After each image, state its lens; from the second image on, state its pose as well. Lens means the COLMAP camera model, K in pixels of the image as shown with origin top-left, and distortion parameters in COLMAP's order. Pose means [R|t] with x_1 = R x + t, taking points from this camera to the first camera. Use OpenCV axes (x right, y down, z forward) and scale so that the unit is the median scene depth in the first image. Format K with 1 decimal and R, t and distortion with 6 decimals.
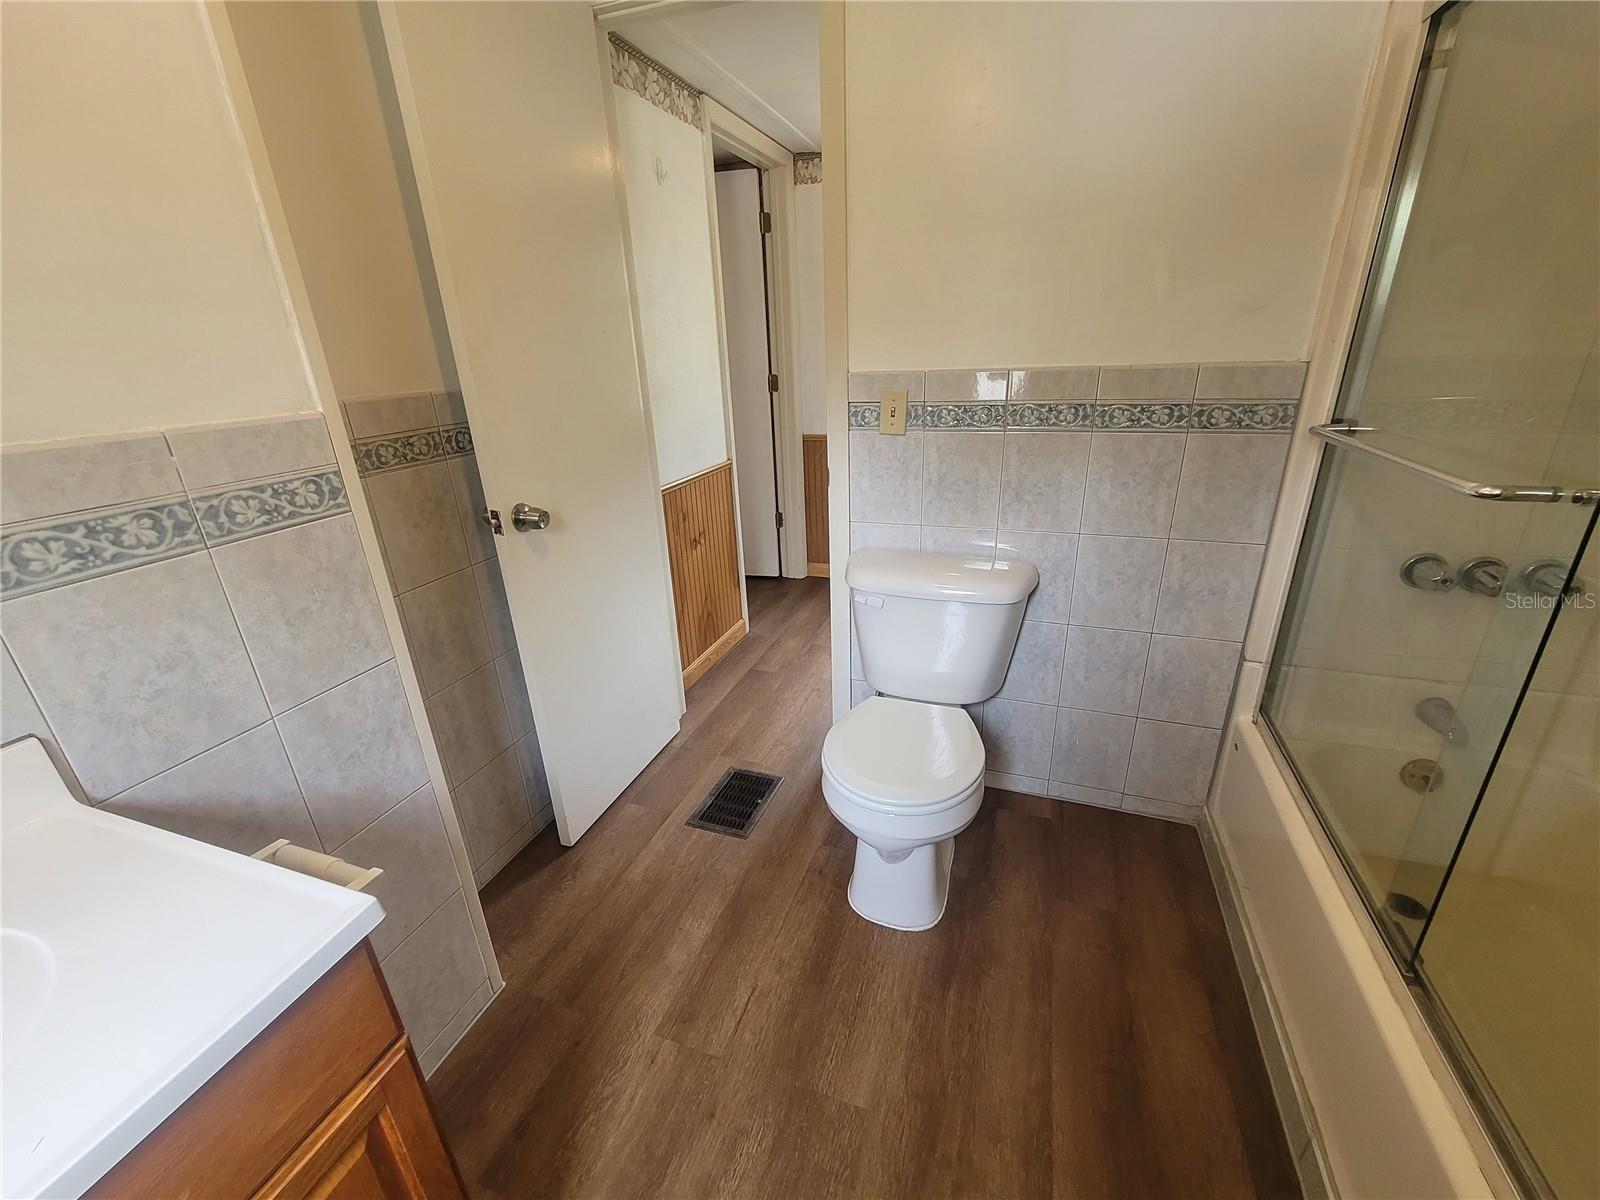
lens RADIAL K [[654.4, 0, 796.8], [0, 654.4, 604.1], [0, 0, 1]] dist [-0.004688, 0.000146]
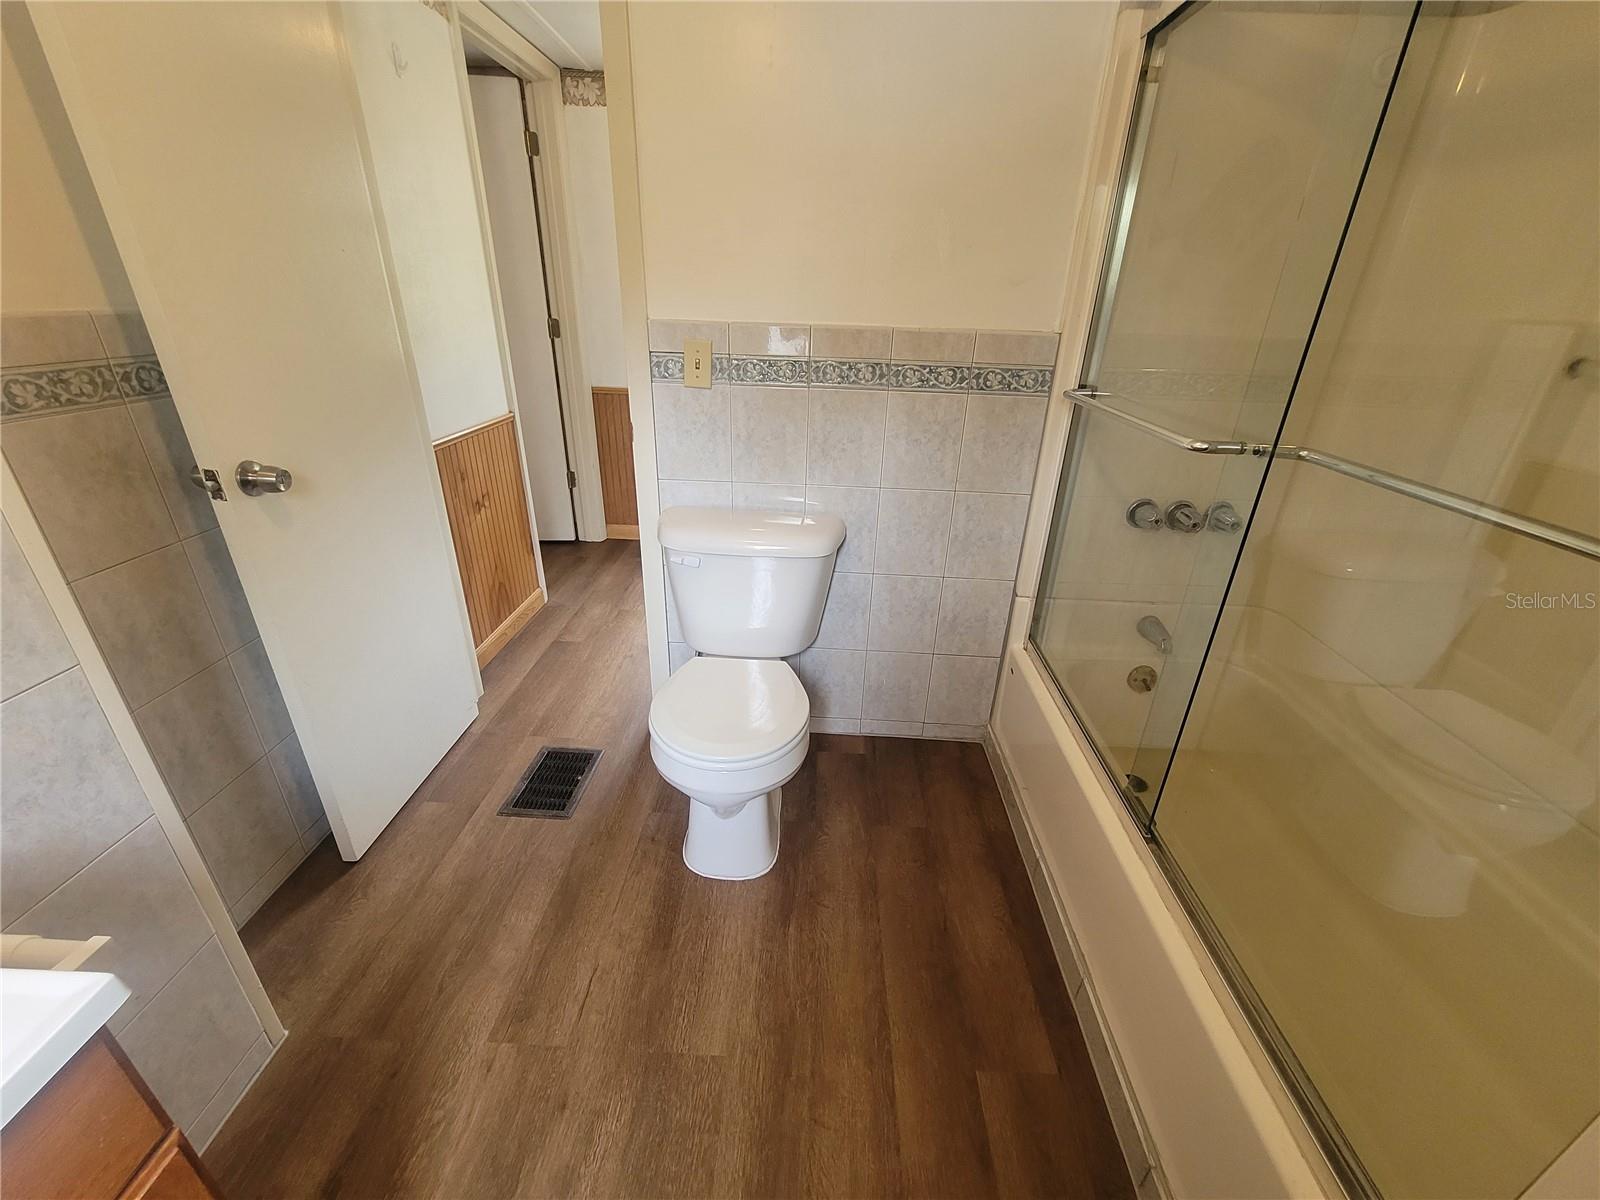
lens RADIAL K [[654.4, 0, 801.6], [0, 654.4, 604.7], [0, 0, 1]] dist [-0.004688, 0.000146]
pose [[0.950895, -0.069503, 0.301608, -0.029535], [0.050621, 0.996263, 0.069986, 0.001422], [-0.305345, -0.051282, 0.950860, 0.018713]]
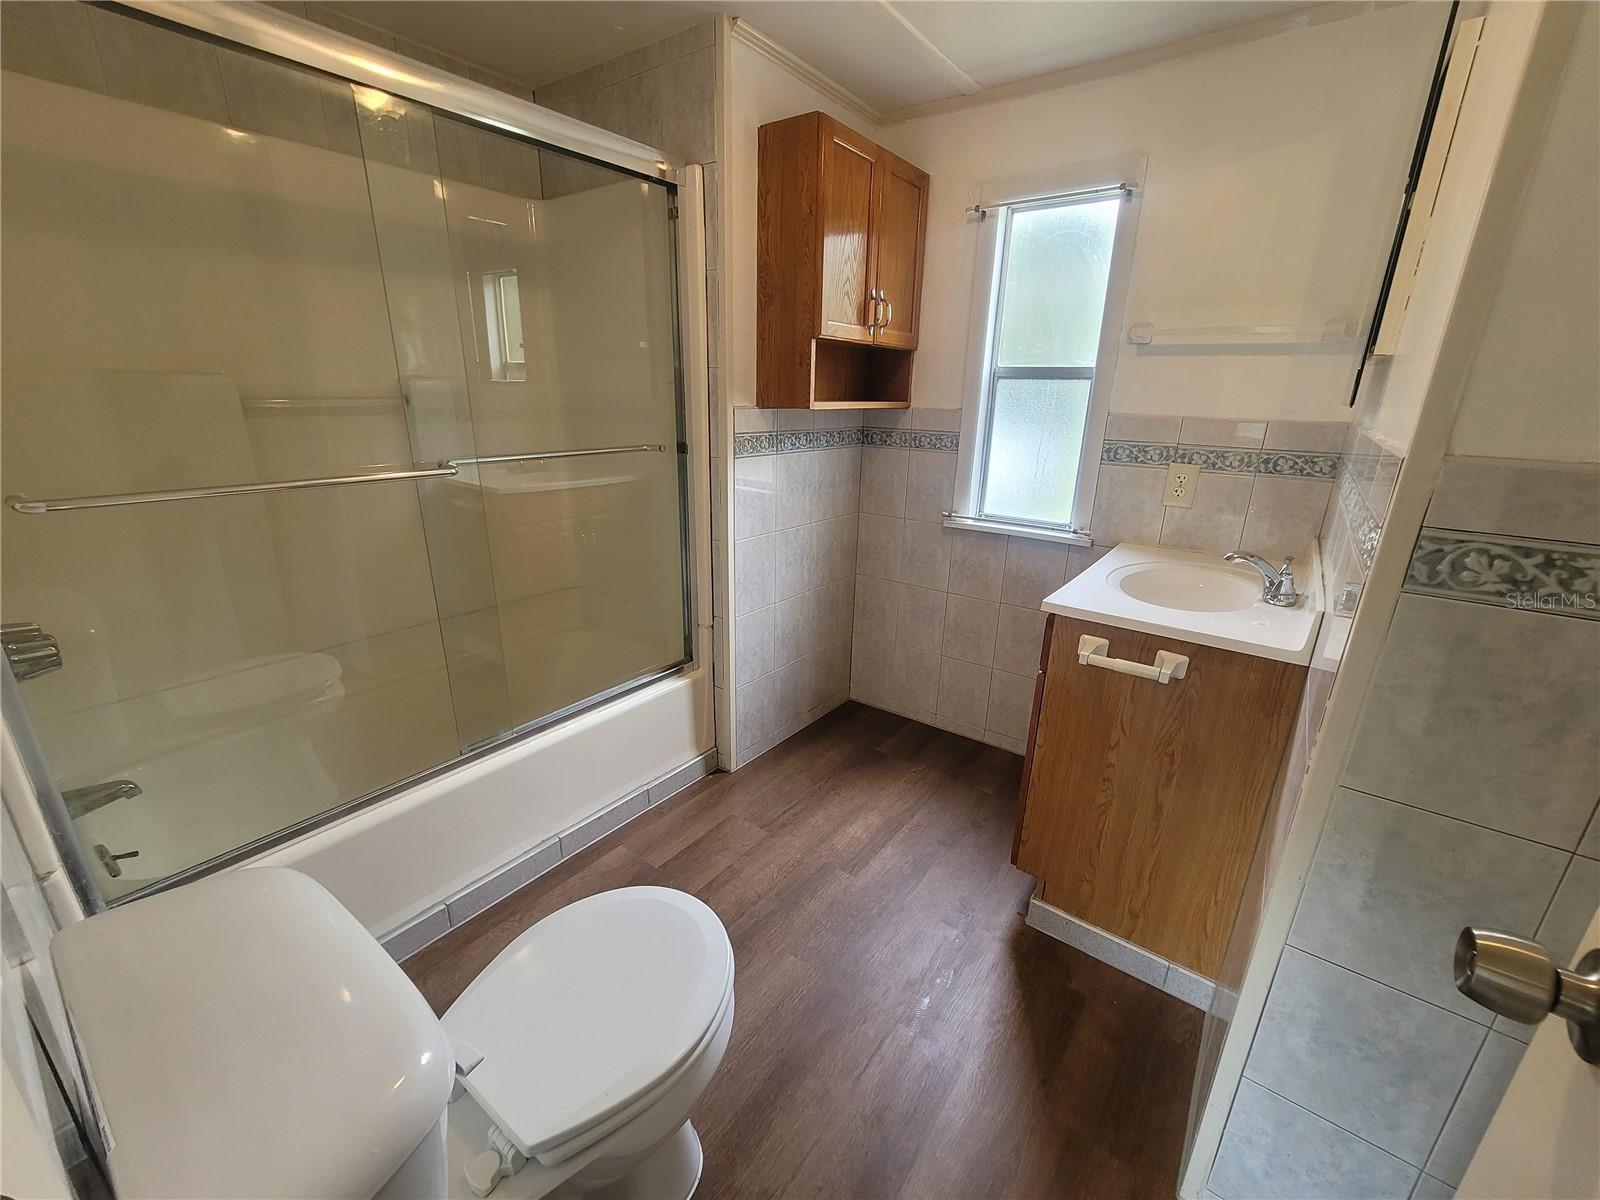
lens RADIAL K [[654.4, 0, 793.1], [0, 654.4, 606.6], [0, 0, 1]] dist [-0.004688, 0.000146]
pose [[-0.953173, -0.080100, 0.291627, -0.192134], [0.123991, 0.776015, 0.618407, -0.486615], [-0.275841, 0.625608, -0.729744, 1.279591]]
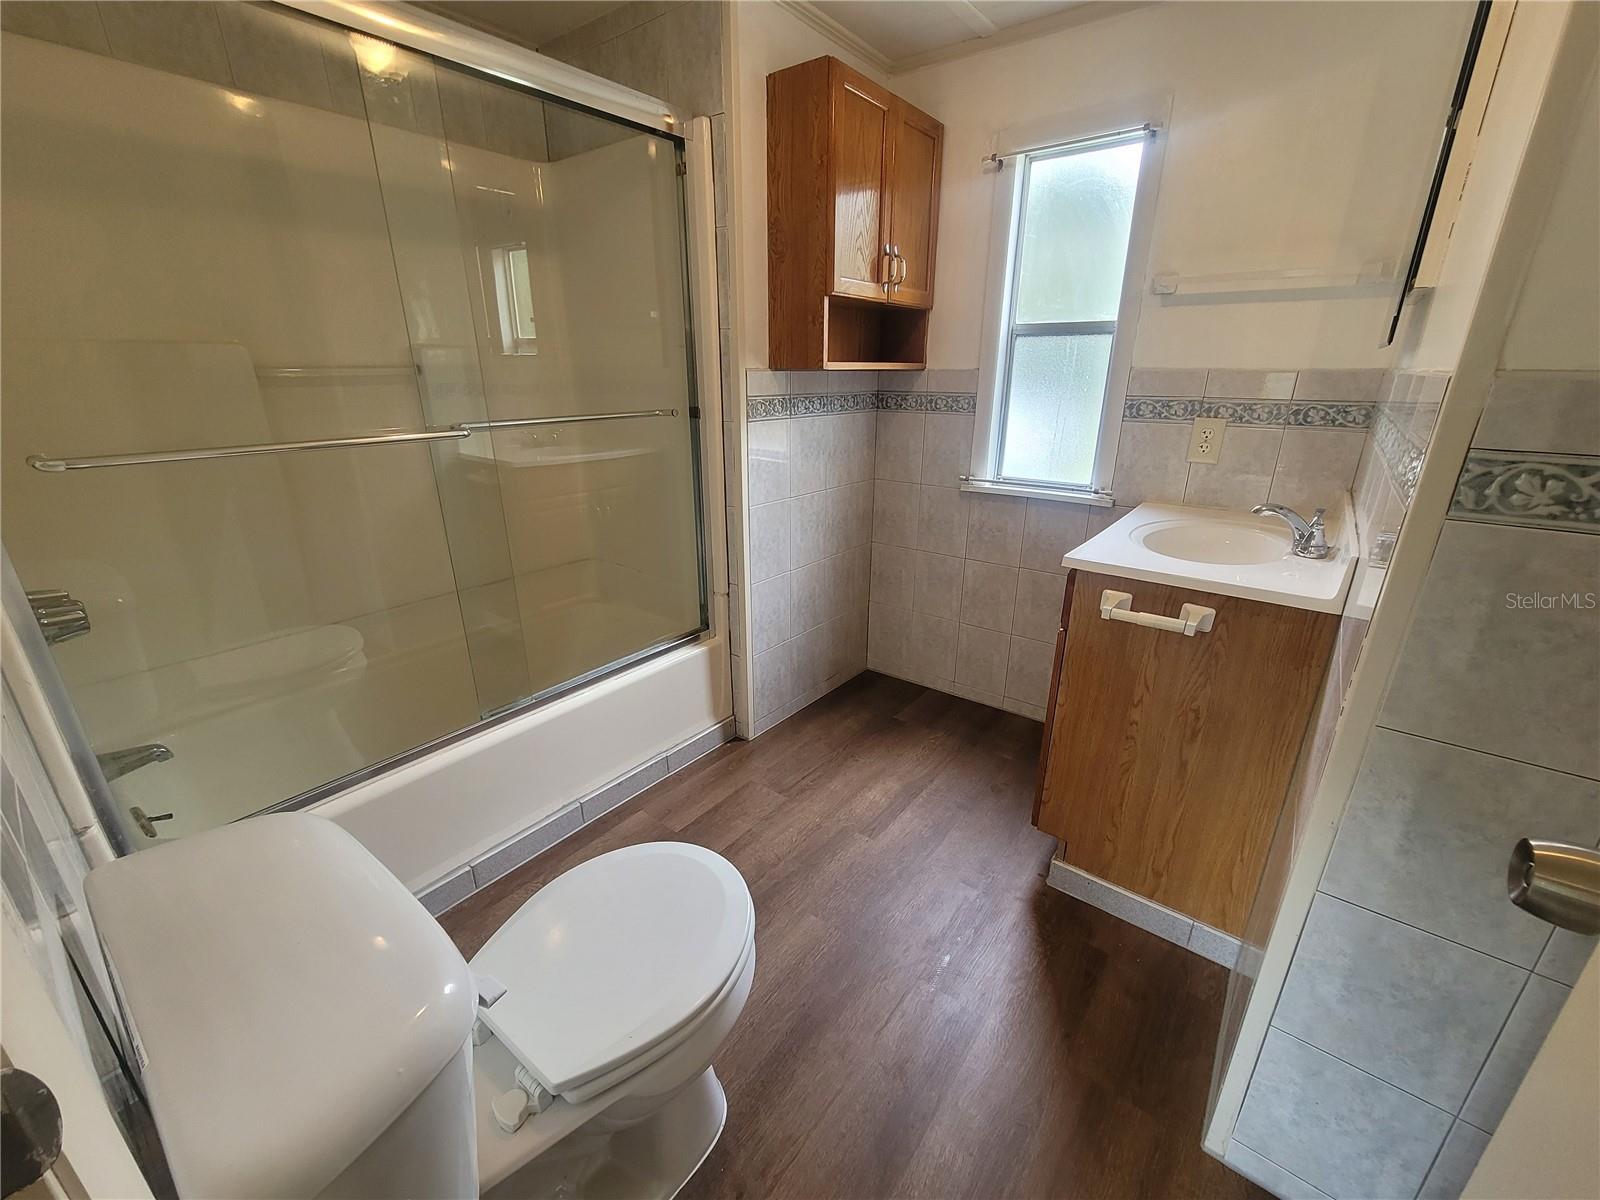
lens RADIAL K [[654.4, 0, 792.7], [0, 654.4, 604.0], [0, 0, 1]] dist [-0.004688, 0.000146]
pose [[-0.946770, -0.076269, 0.312745, -0.191006], [0.149676, 0.755828, 0.637434, -0.459739], [-0.284998, 0.650313, -0.704179, 1.290795]]
